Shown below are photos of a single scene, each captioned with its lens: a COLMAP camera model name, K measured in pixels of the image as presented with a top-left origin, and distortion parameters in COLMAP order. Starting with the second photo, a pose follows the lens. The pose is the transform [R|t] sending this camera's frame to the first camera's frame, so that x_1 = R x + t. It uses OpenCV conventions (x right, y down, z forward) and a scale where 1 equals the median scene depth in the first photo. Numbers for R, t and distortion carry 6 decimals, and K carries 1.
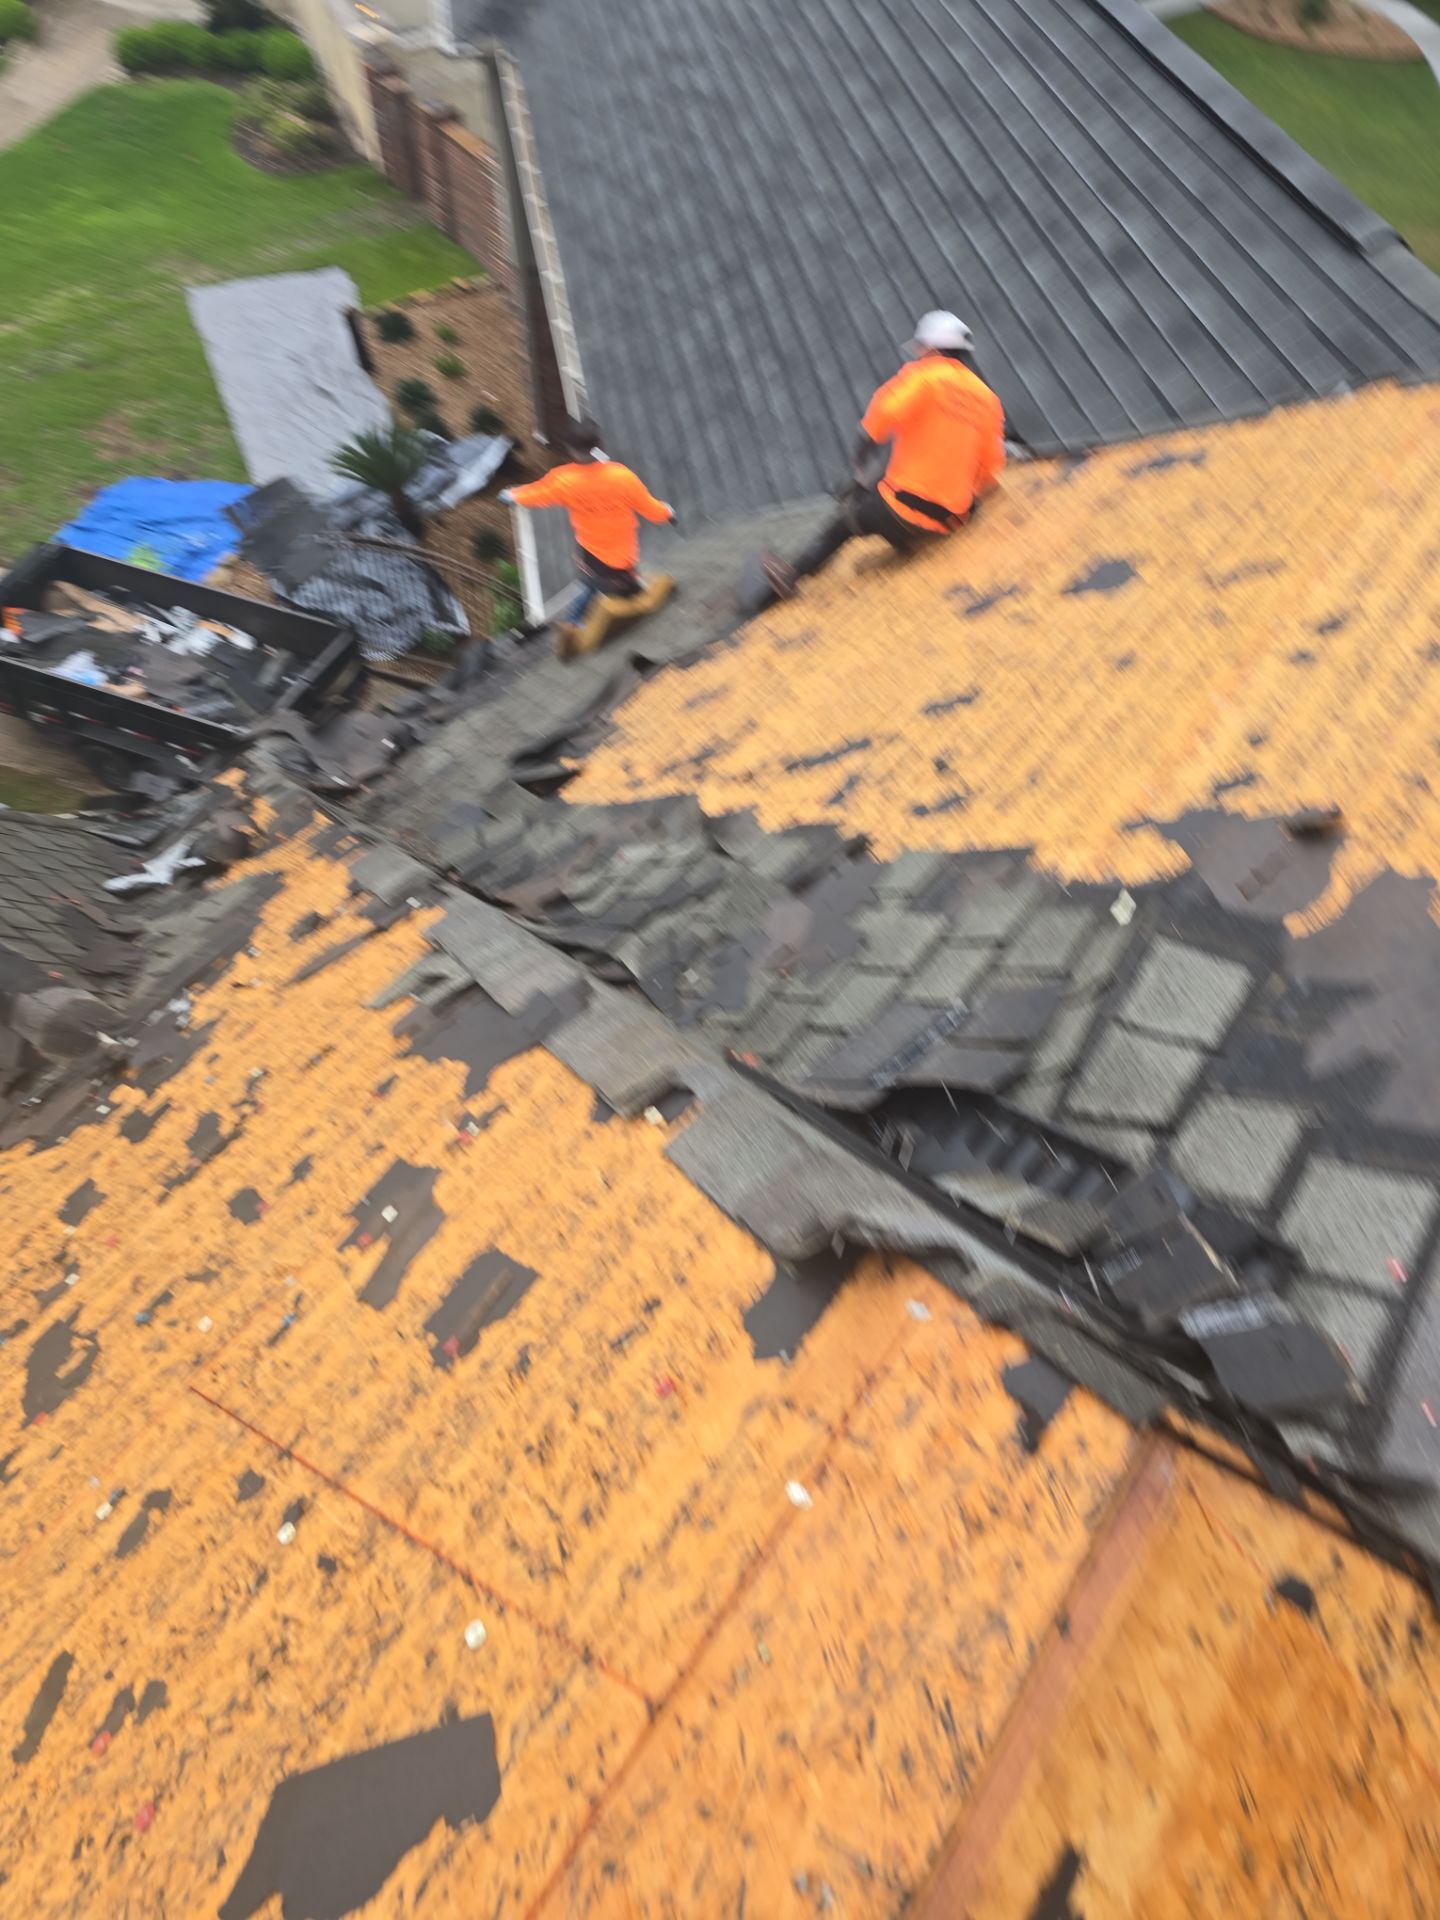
lens RADIAL K [[1276.5, 0, 708.3], [0, 1276.5, 953.6], [0, 0, 1]] dist [0.069296, -0.055710]
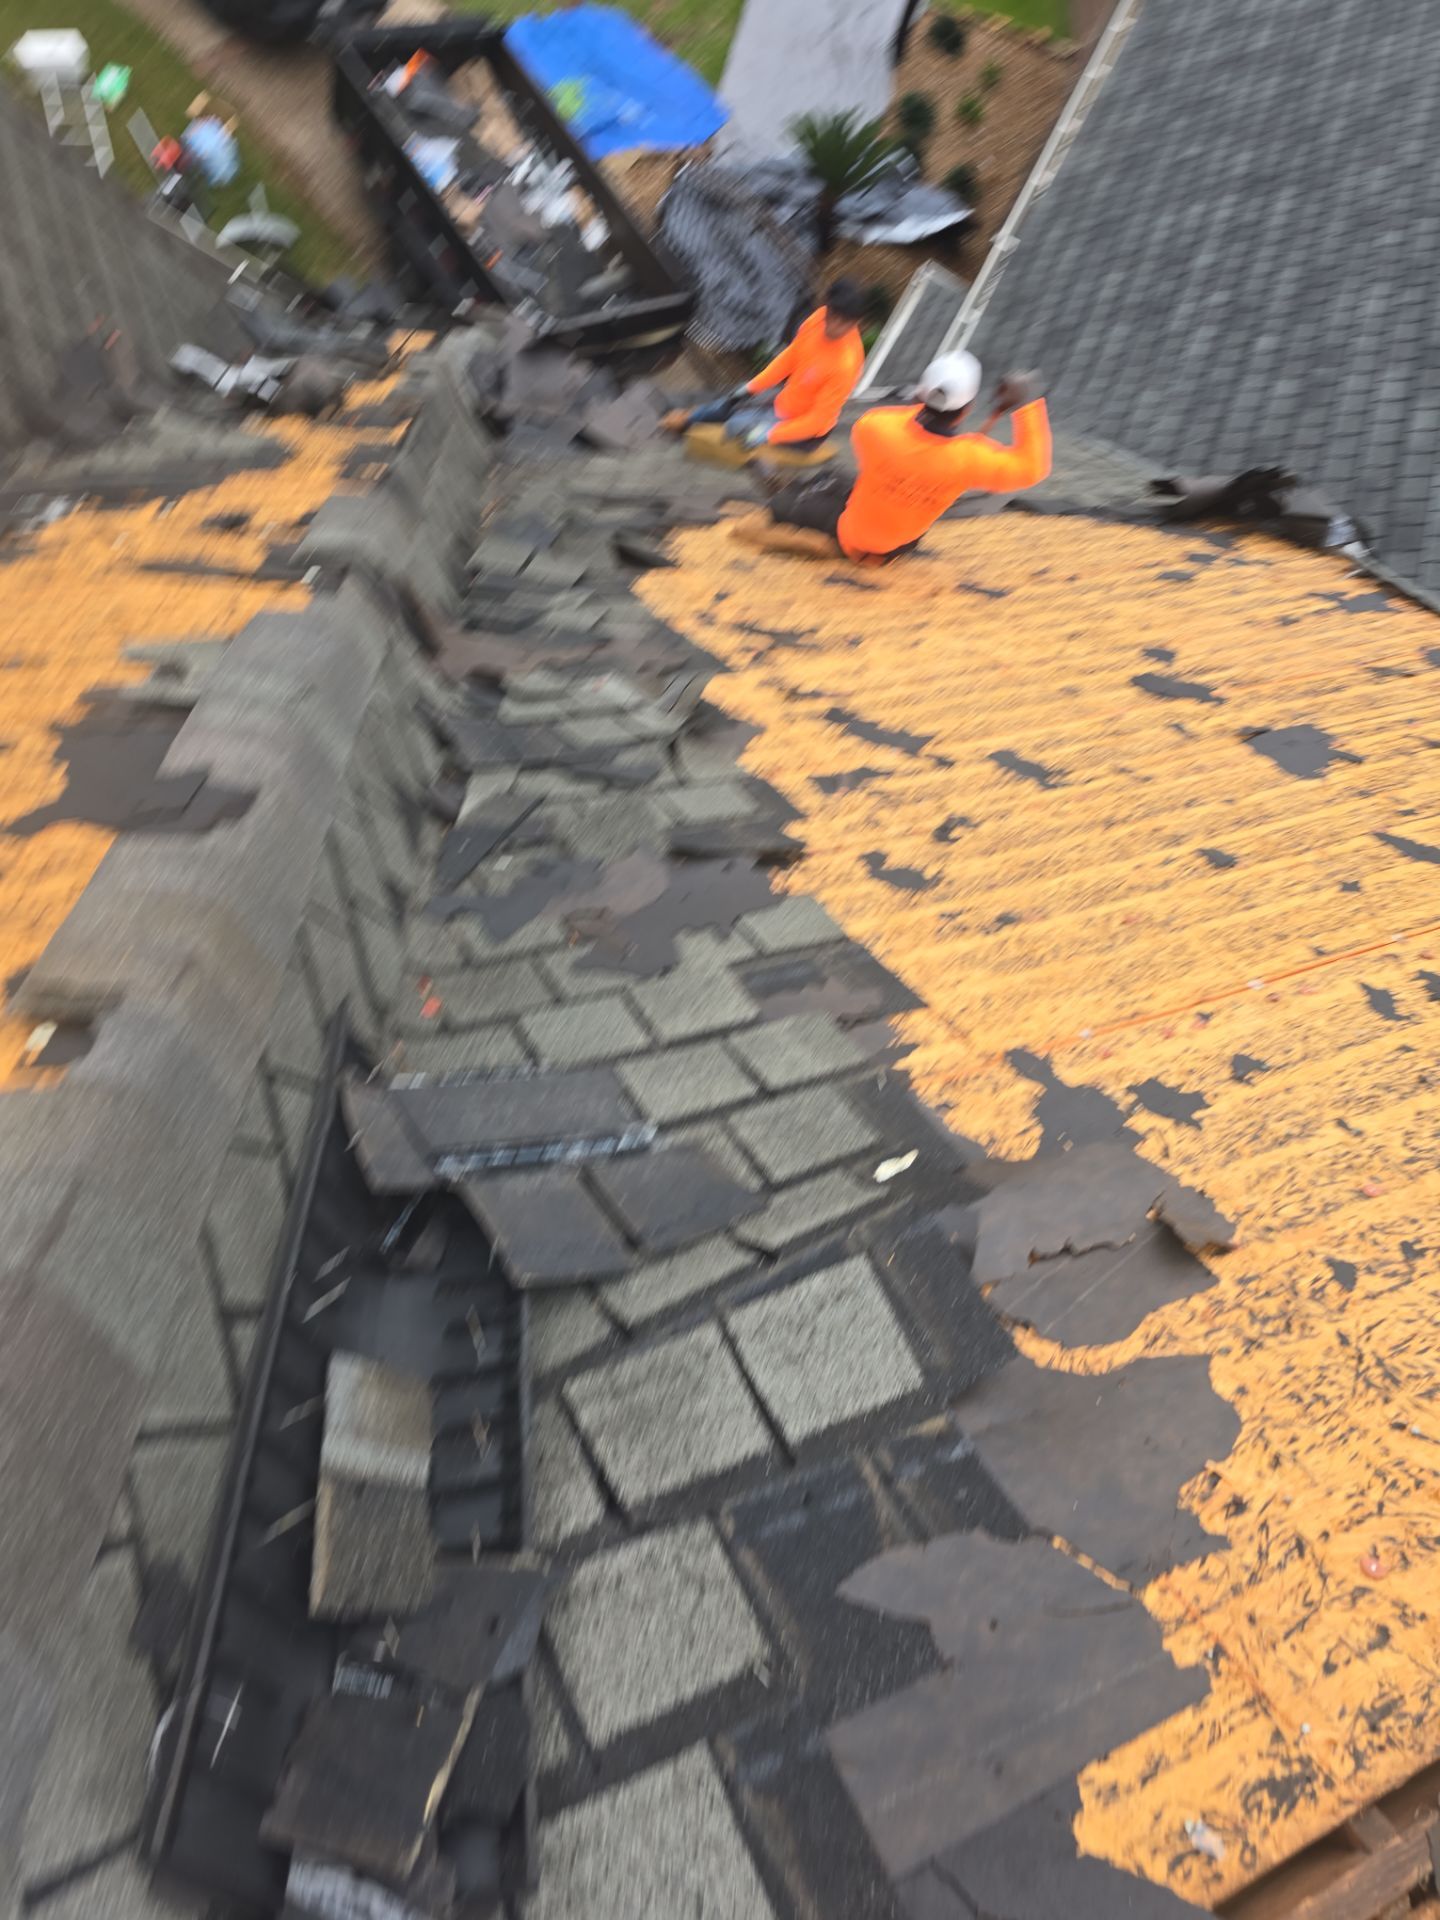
lens RADIAL K [[1276.5, 0, 728.2], [0, 1276.5, 941.3], [0, 0, 1]] dist [0.069296, -0.055710]
pose [[0.801715, 0.597499, -0.015737, 0.113000], [-0.590107, 0.795433, 0.138061, -0.109507], [0.095009, -0.101399, 0.990299, 0.188884]]
